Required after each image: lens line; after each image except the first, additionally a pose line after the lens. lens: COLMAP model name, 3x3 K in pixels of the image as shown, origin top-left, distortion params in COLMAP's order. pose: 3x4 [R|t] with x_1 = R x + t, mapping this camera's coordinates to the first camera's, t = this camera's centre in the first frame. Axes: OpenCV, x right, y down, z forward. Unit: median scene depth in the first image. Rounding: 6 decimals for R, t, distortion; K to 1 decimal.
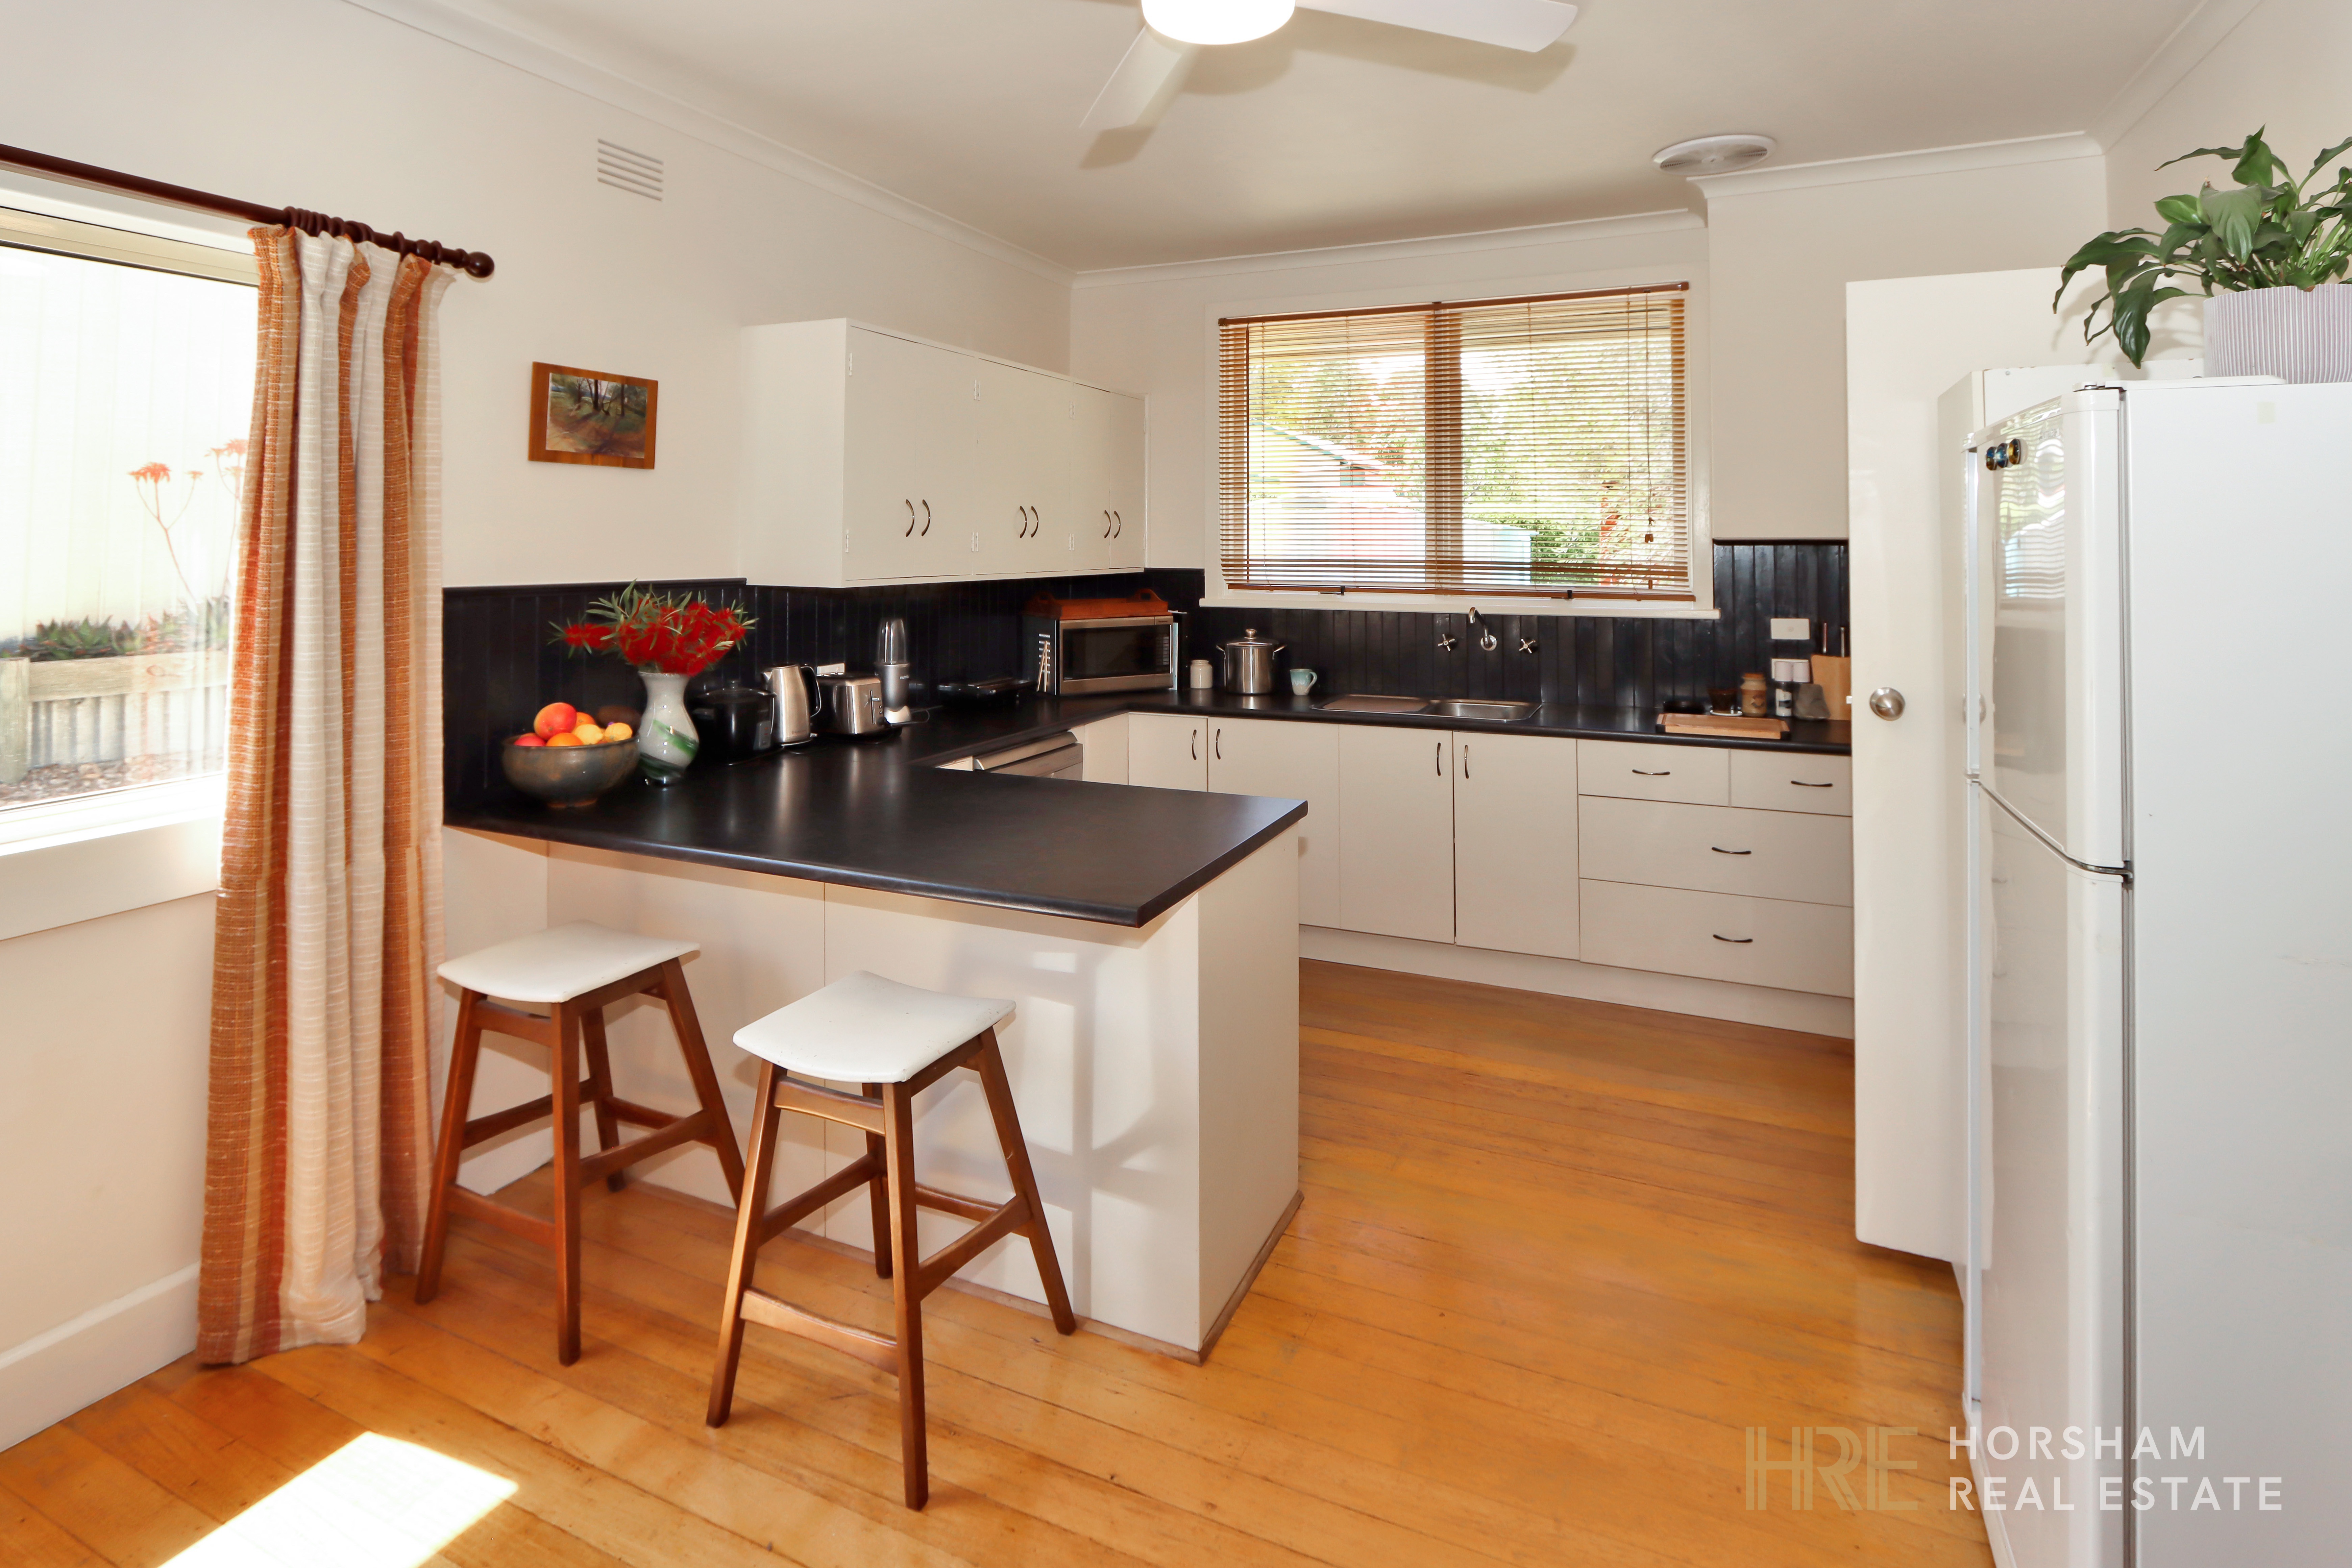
lens RADIAL K [[1149.6, 0, 1175.1], [0, 1149.6, 522.2], [0, 0, 1]] dist [-0.020093, 0.006359]
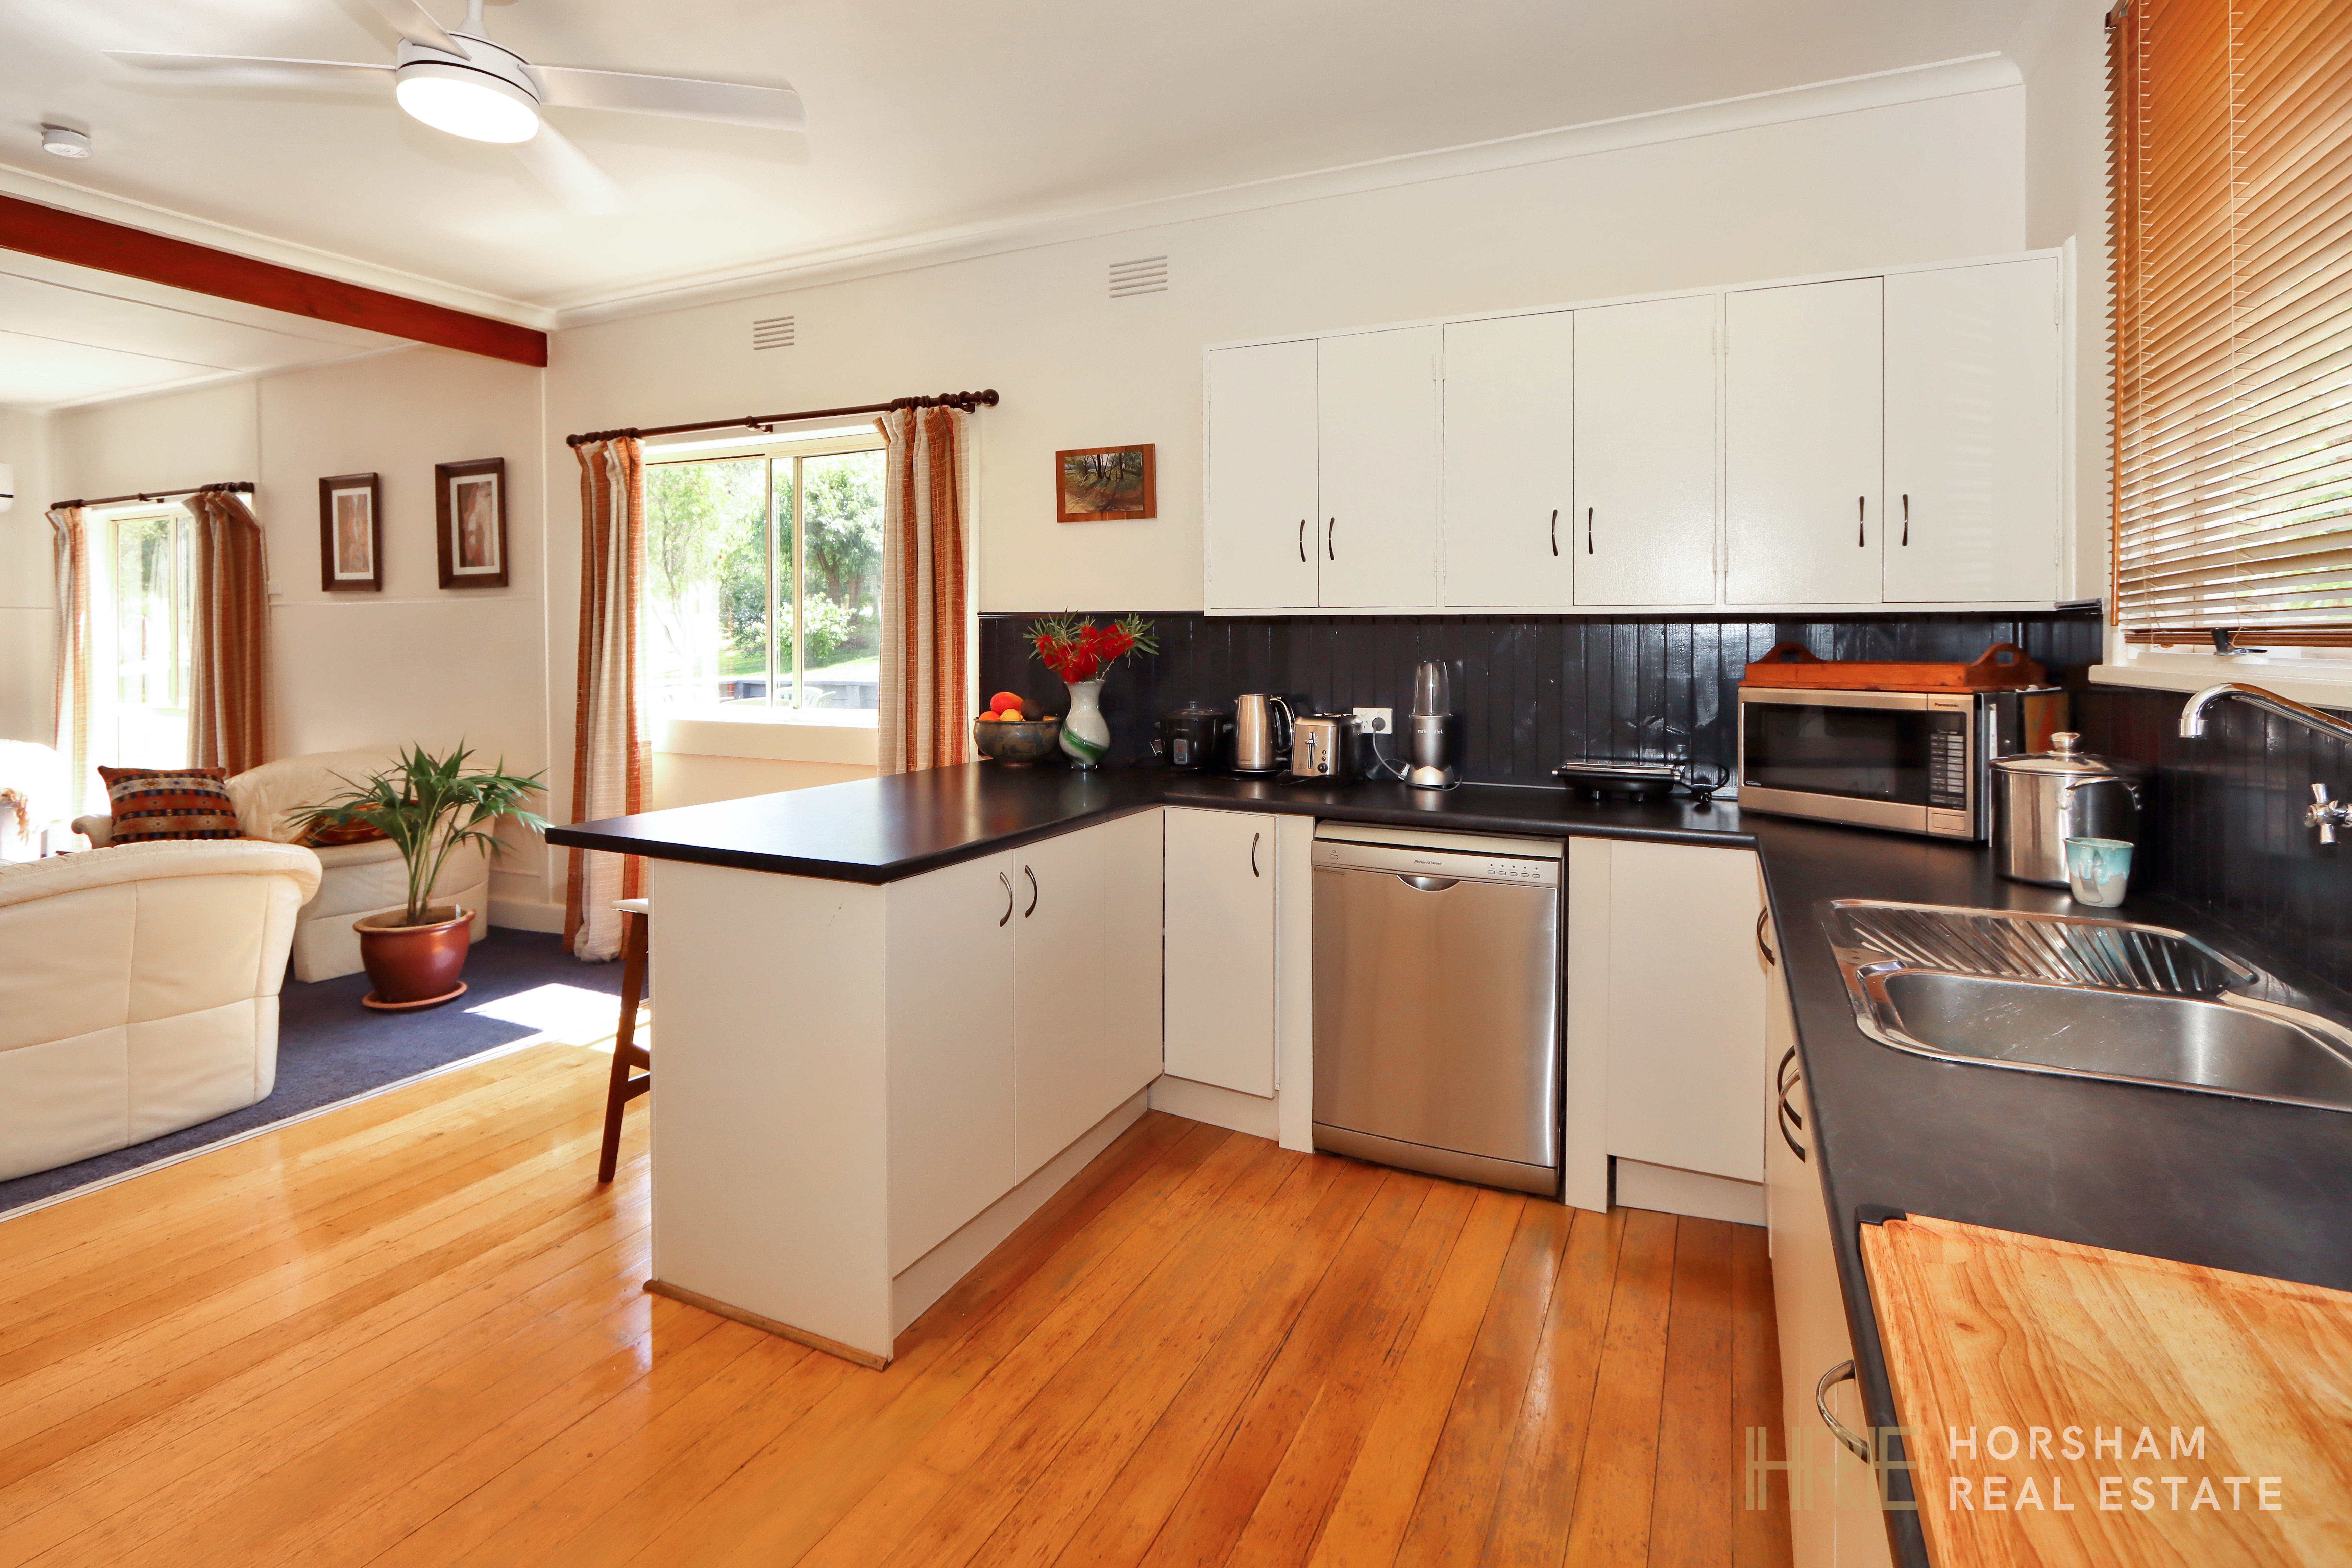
lens RADIAL K [[1149.6, 0, 1161.2], [0, 1149.6, 649.9], [0, 0, 1]] dist [-0.020093, 0.006359]
pose [[-0.024557, 0.004373, -0.999689, 0.560536], [0.012512, 0.999913, 0.004067, 0.065112], [0.999620, -0.012409, -0.024610, 0.777765]]
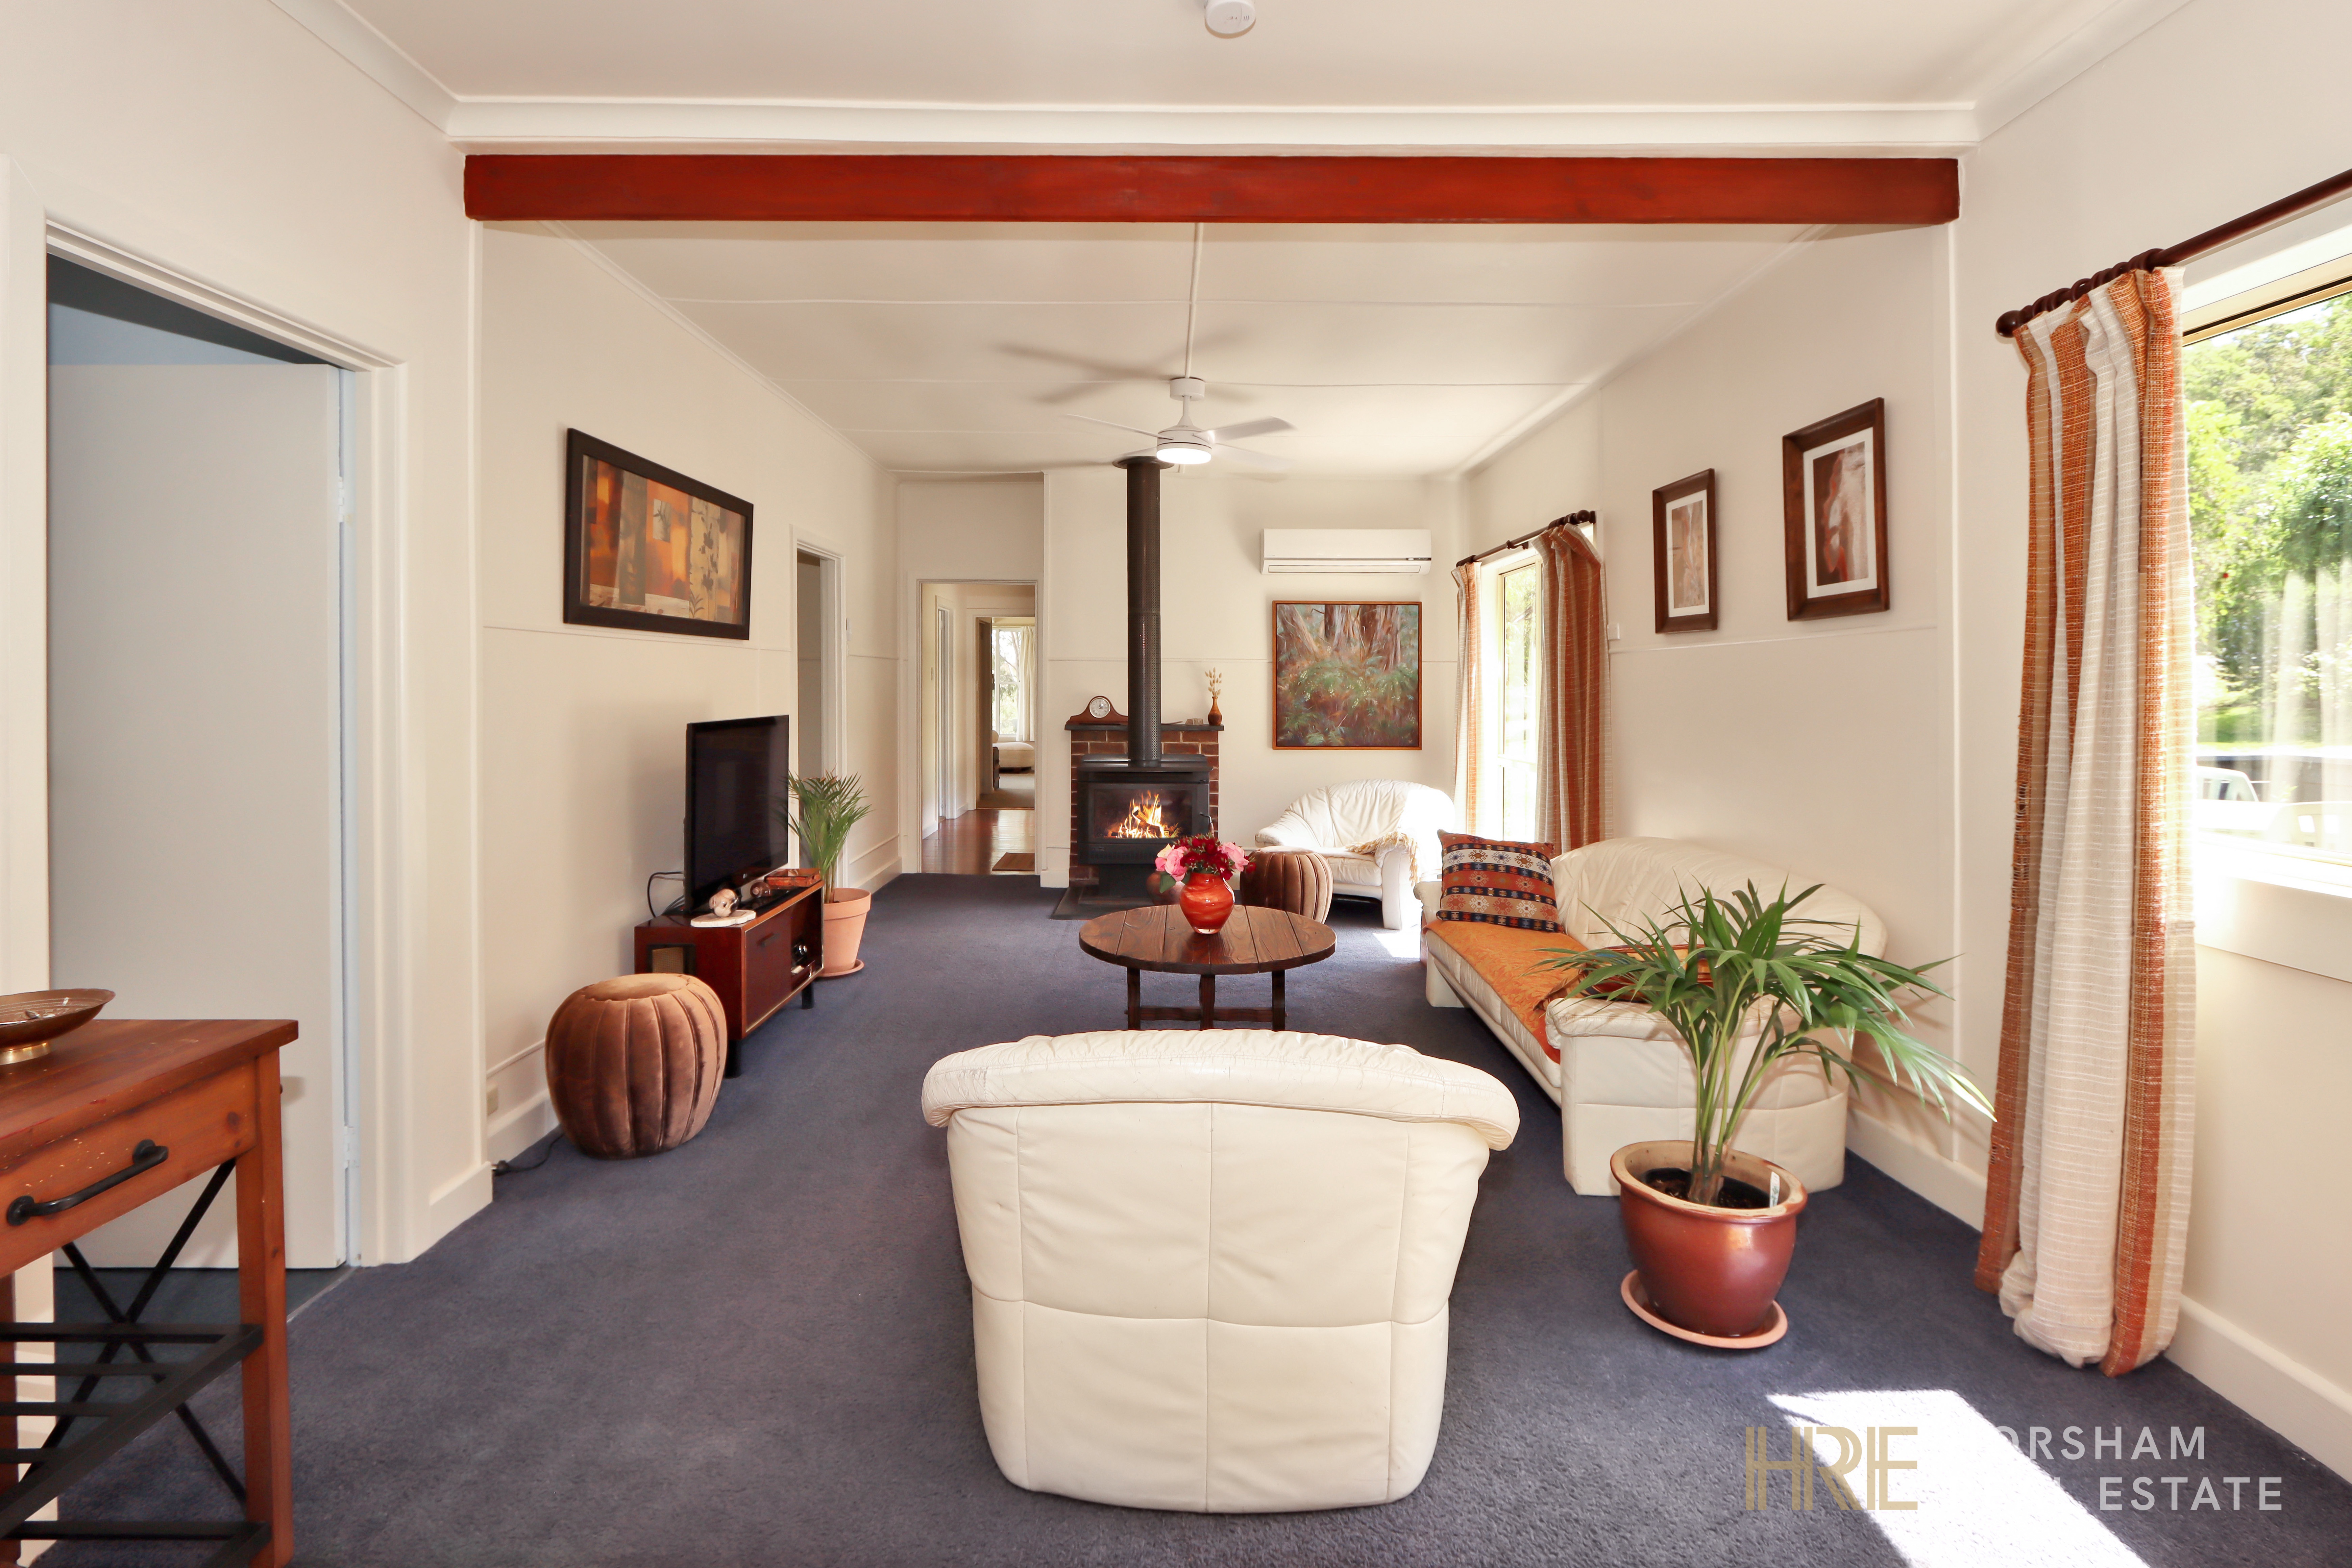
lens RADIAL K [[1125.2, 0, 1160.5], [0, 1125.2, 692.5], [0, 0, 1]] dist [-0.017781, -0.000349]
pose [[-0.911135, -0.002856, -0.412098, 0.075221], [0.000666, 0.999964, -0.008402, 0.052571], [0.412107, -0.007929, -0.911101, 0.509218]]
